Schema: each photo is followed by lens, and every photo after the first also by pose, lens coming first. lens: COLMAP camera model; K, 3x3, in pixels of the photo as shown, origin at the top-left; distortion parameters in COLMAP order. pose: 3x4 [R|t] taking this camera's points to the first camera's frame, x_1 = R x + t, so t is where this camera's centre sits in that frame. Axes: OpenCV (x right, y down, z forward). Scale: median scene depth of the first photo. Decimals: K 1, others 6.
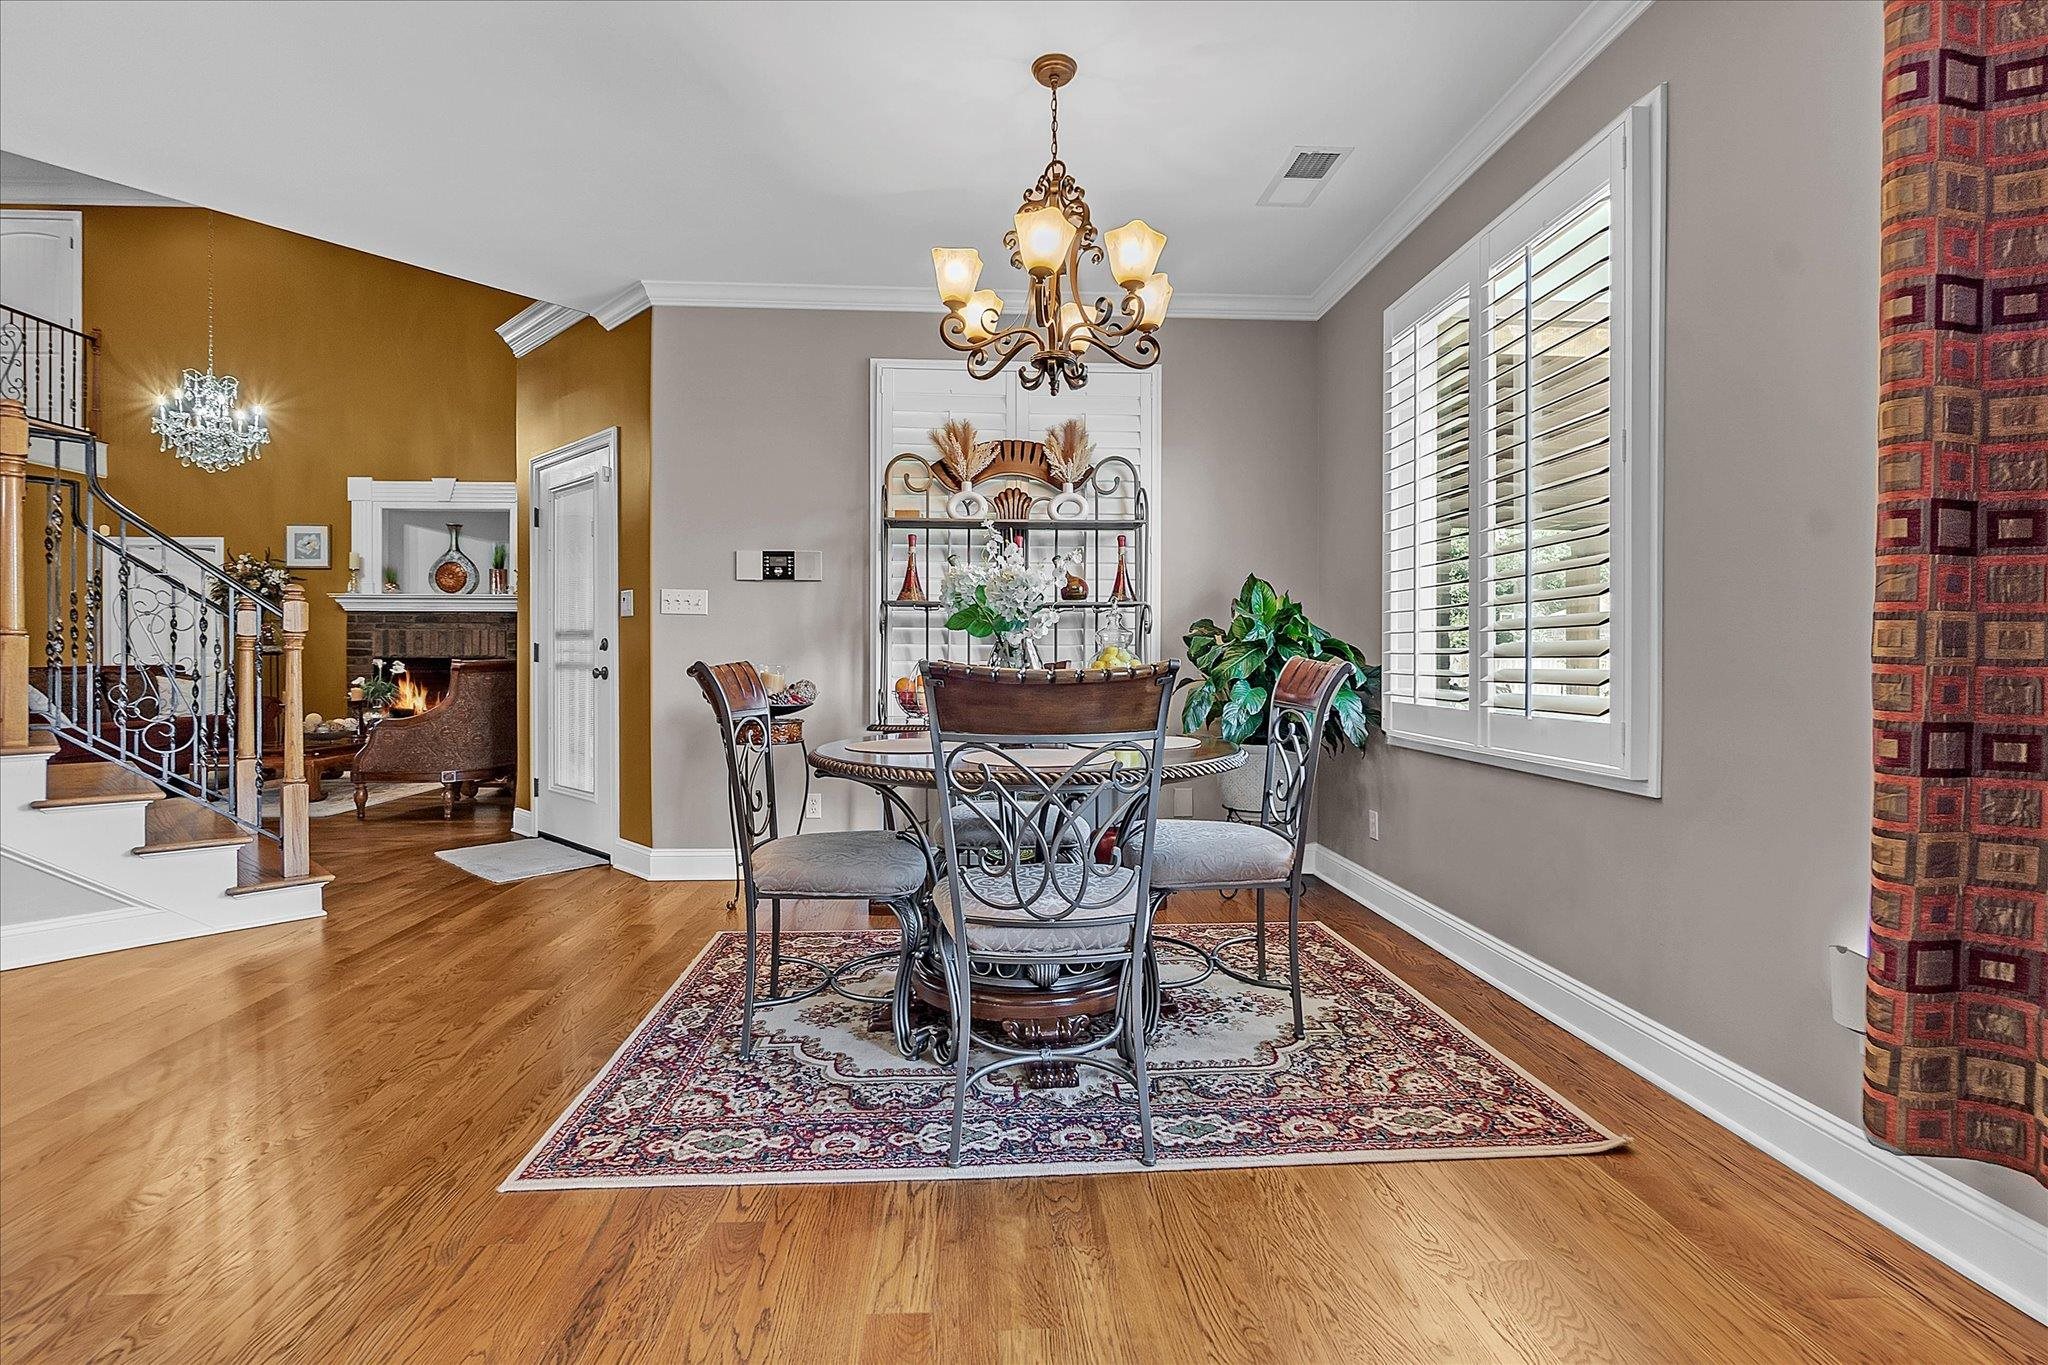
lens RADIAL K [[895.9, 0, 988.3], [0, 895.9, 658.2], [0, 0, 1]] dist [0.000721, -0.000307]
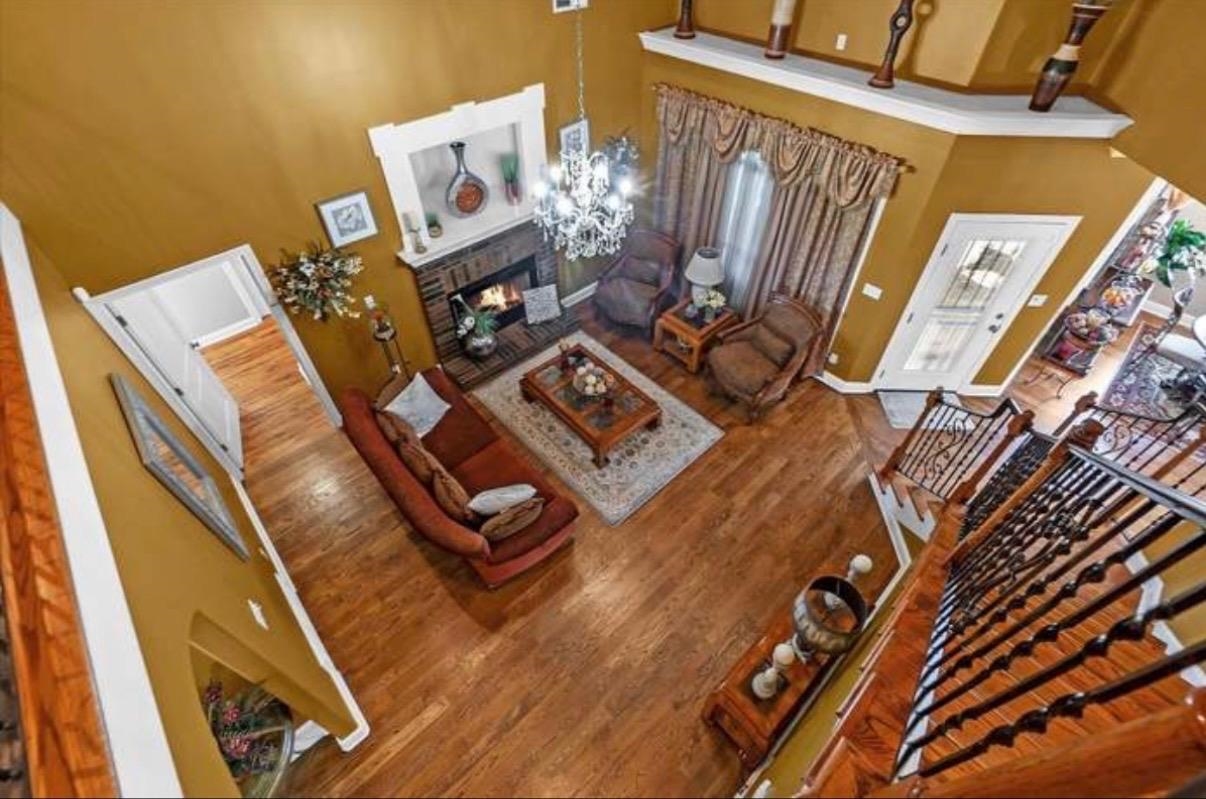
lens RADIAL K [[527.6, 0, 599.2], [0, 527.6, 390.5], [0, 0, 1]] dist [0.000721, -0.000307]
pose [[0.763664, -0.465681, 0.447168, -0.886054], [0.006165, 0.697852, 0.716216, -0.385599], [-0.645585, -0.544191, 0.535795, 0.456972]]
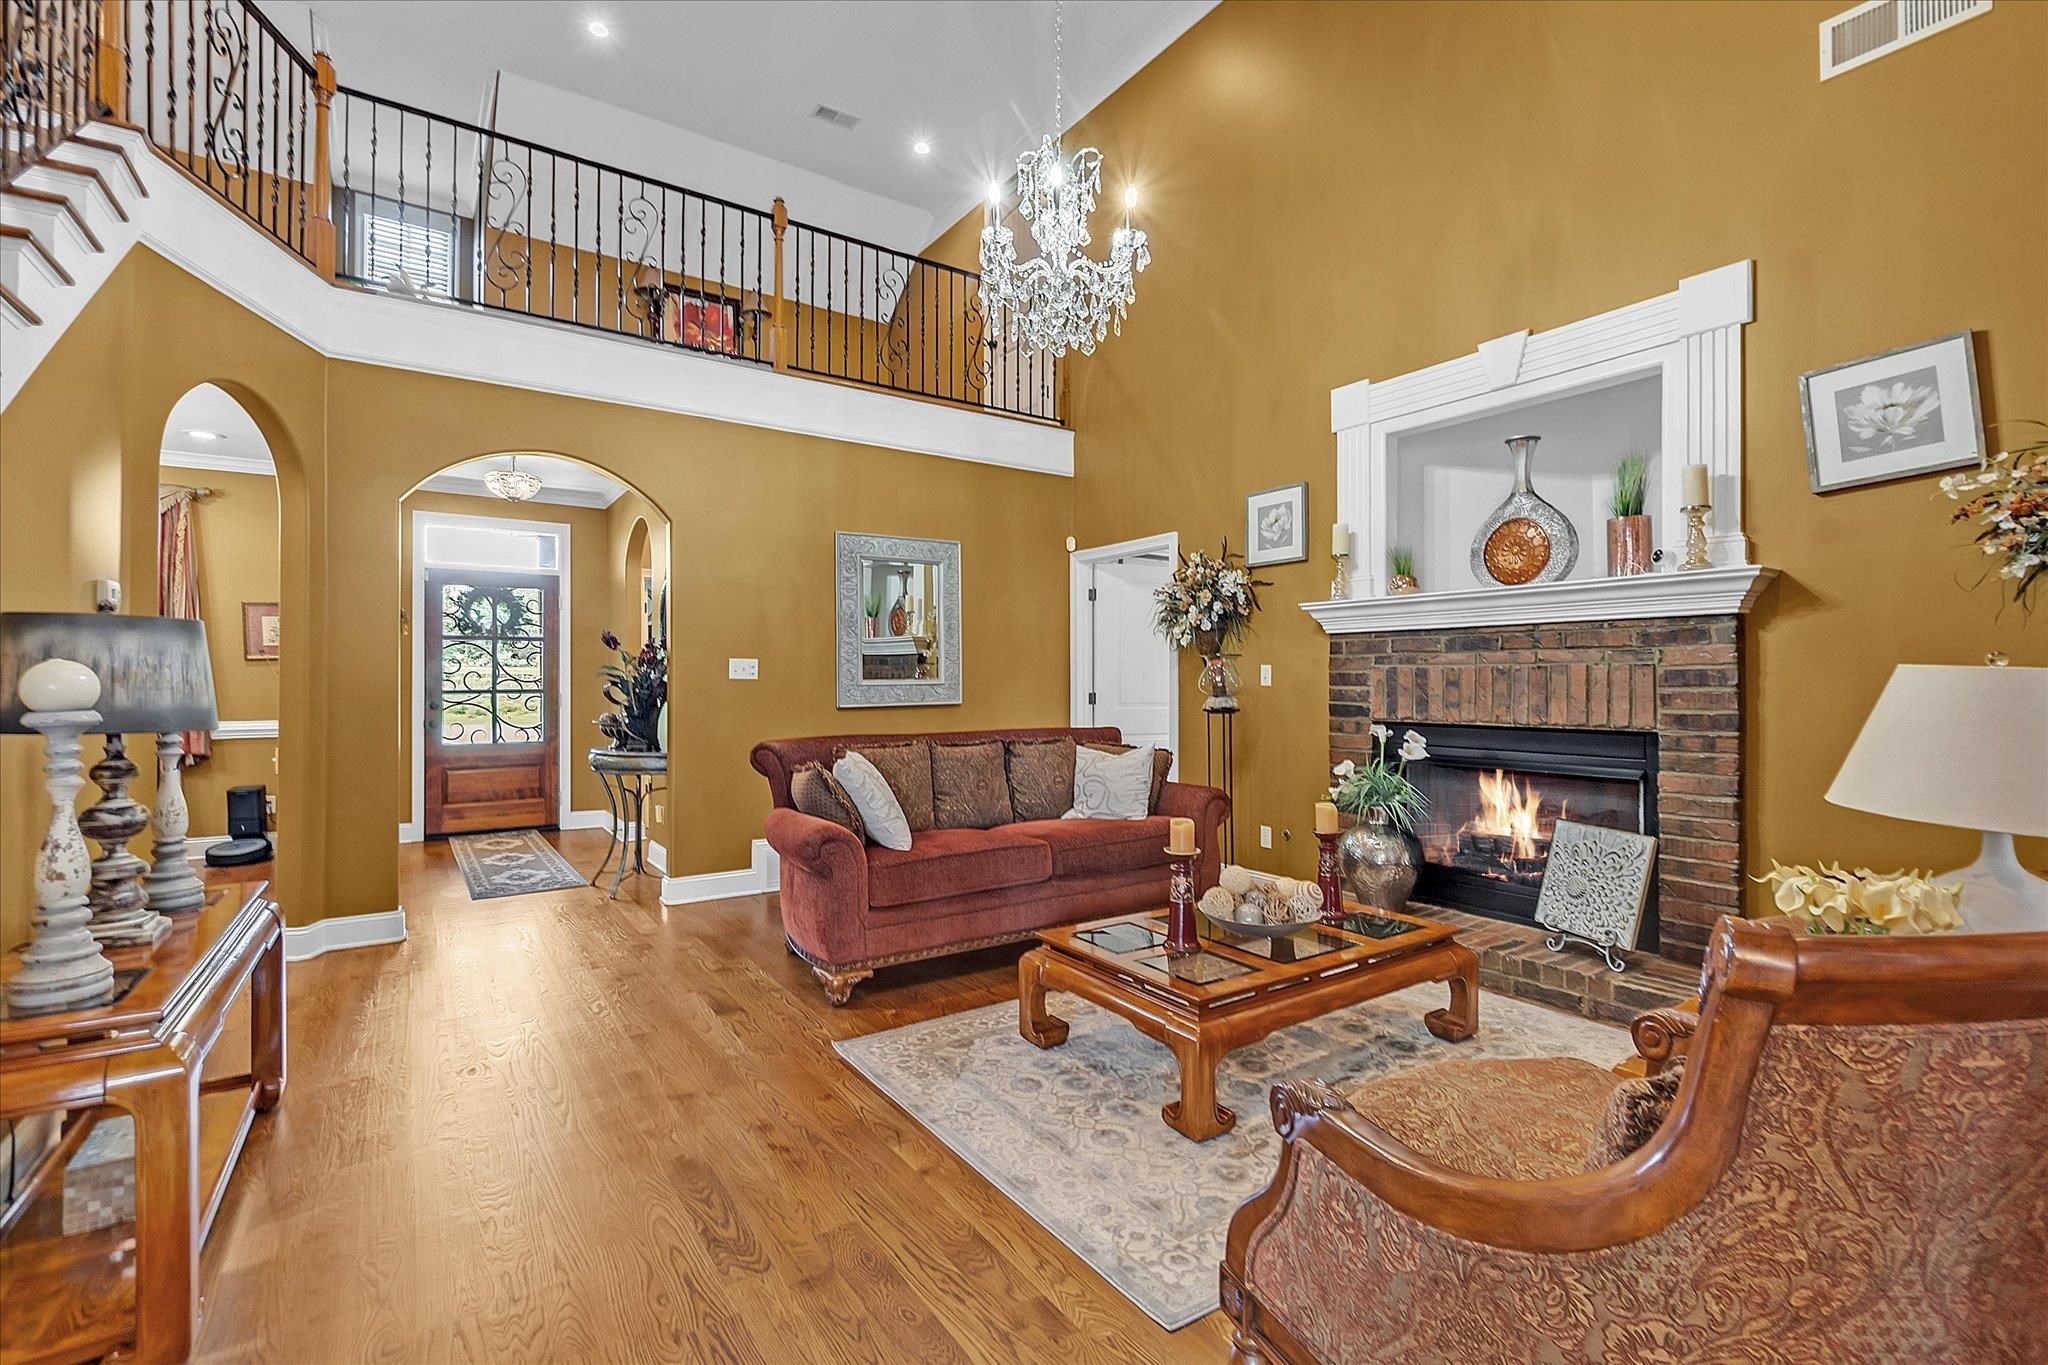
lens RADIAL K [[895.9, 0, 1033.8], [0, 895.9, 674.9], [0, 0, 1]] dist [0.000721, -0.000307]
pose [[0.543267, -0.008796, -0.839514, -0.354865], [-0.004185, 0.999904, -0.013185, -0.019596], [0.839549, 0.010676, 0.543179, 0.551032]]
